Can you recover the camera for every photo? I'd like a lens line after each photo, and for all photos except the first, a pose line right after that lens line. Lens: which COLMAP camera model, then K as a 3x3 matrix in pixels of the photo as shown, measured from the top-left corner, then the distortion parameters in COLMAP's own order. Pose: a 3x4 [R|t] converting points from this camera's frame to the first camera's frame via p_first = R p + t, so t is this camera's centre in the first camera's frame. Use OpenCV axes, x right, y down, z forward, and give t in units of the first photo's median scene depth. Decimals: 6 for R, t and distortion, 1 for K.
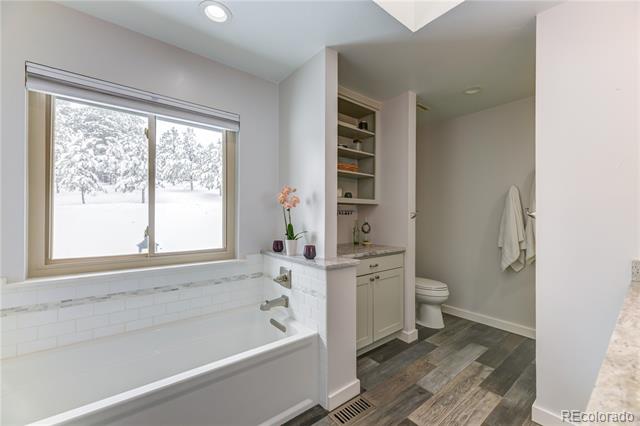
lens RADIAL K [[256.5, 0, 321.7], [0, 256.5, 213.6], [0, 0, 1]] dist [0.012153, -0.002116]
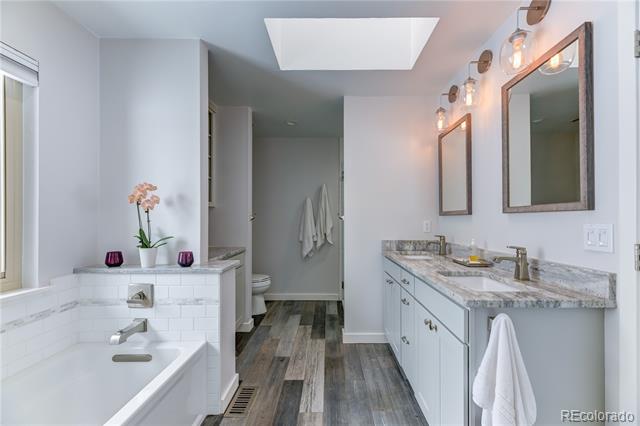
lens RADIAL K [[256.5, 0, 321.0], [0, 256.5, 216.2], [0, 0, 1]] dist [0.012153, -0.002116]
pose [[0.641557, 0.004646, 0.767061, -0.369093], [-0.005693, 0.999983, -0.001296, -0.002112], [-0.767054, -0.003535, 0.641573, 0.047399]]
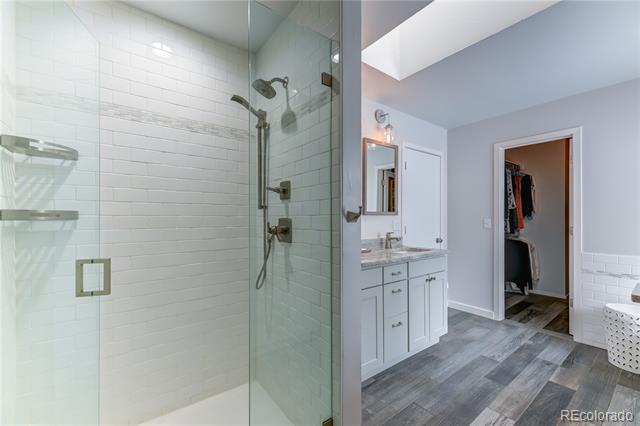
lens RADIAL K [[256.5, 0, 320.2], [0, 256.5, 215.3], [0, 0, 1]] dist [0.012153, -0.002116]
pose [[-0.998967, 0.000463, 0.045450, 0.698313], [-0.000161, 0.999906, -0.013730, 0.002352], [-0.045452, -0.013724, -0.998872, 1.353661]]
